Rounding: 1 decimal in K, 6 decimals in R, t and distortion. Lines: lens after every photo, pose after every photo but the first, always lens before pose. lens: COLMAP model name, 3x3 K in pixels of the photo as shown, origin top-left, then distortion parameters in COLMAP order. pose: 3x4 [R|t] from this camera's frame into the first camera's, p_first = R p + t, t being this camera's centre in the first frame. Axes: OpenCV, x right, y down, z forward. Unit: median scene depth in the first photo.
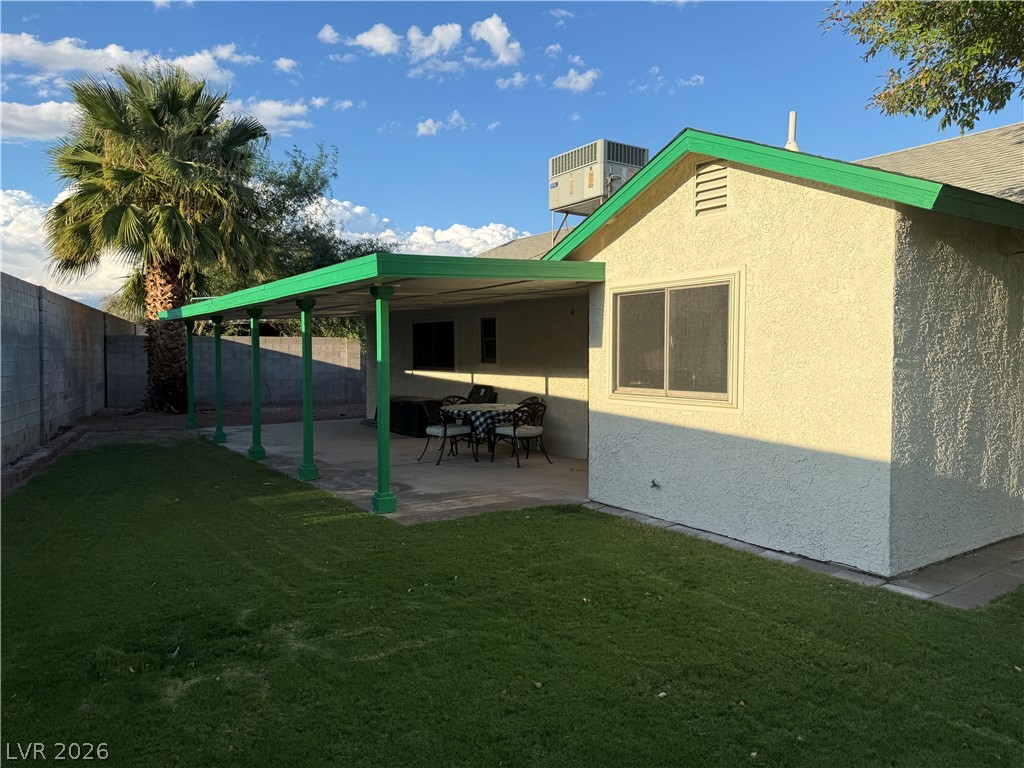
lens RADIAL K [[723.8, 0, 533.8], [0, 723.8, 361.5], [0, 0, 1]] dist [0.063990, -0.070782]
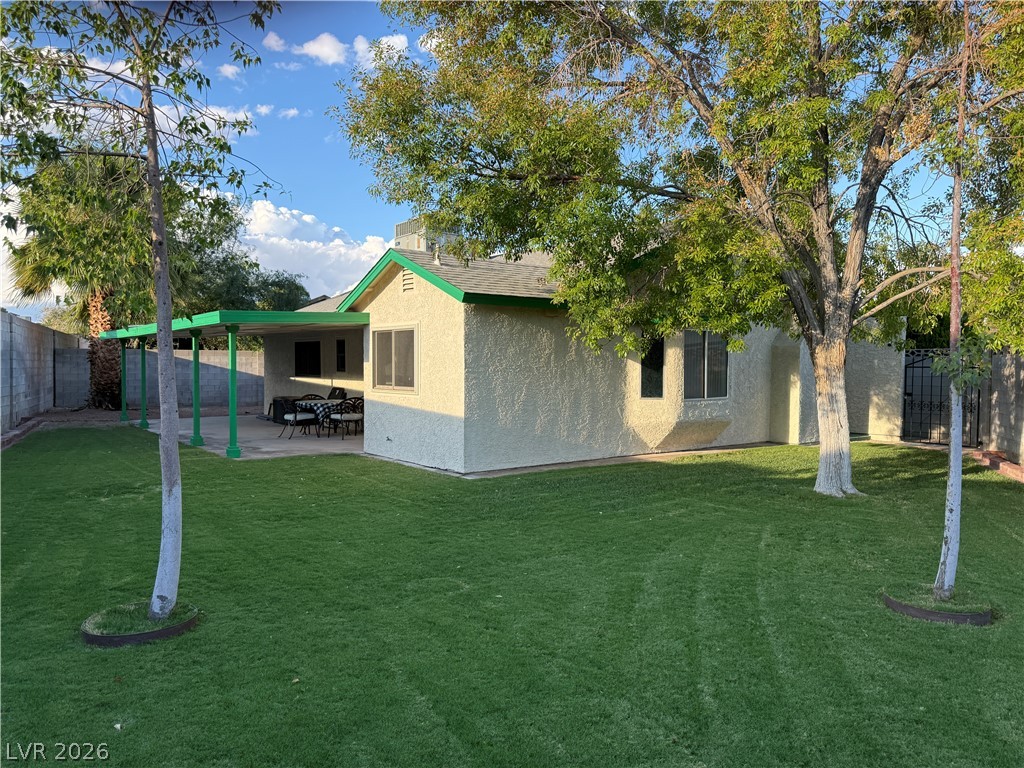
lens RADIAL K [[723.8, 0, 517.8], [0, 723.8, 373.0], [0, 0, 1]] dist [0.063990, -0.070782]
pose [[0.998783, 0.006233, 0.048923, 0.165511], [-0.006195, 0.999980, -0.000918, 0.002463], [-0.048928, 0.000614, 0.998802, -0.334547]]
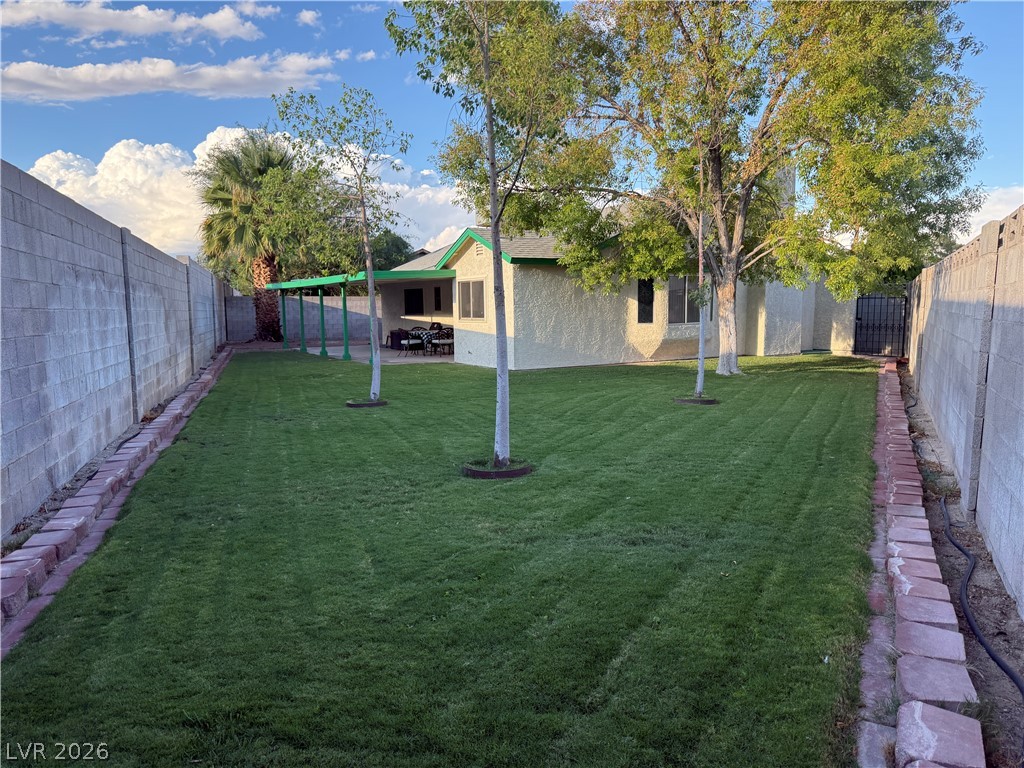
lens RADIAL K [[723.8, 0, 508.3], [0, 723.8, 384.6], [0, 0, 1]] dist [0.063990, -0.070782]
pose [[0.997062, -0.002603, -0.076554, 0.232935], [0.009855, 0.995476, 0.094502, 0.016248], [0.075961, -0.094979, 0.992577, -0.802128]]
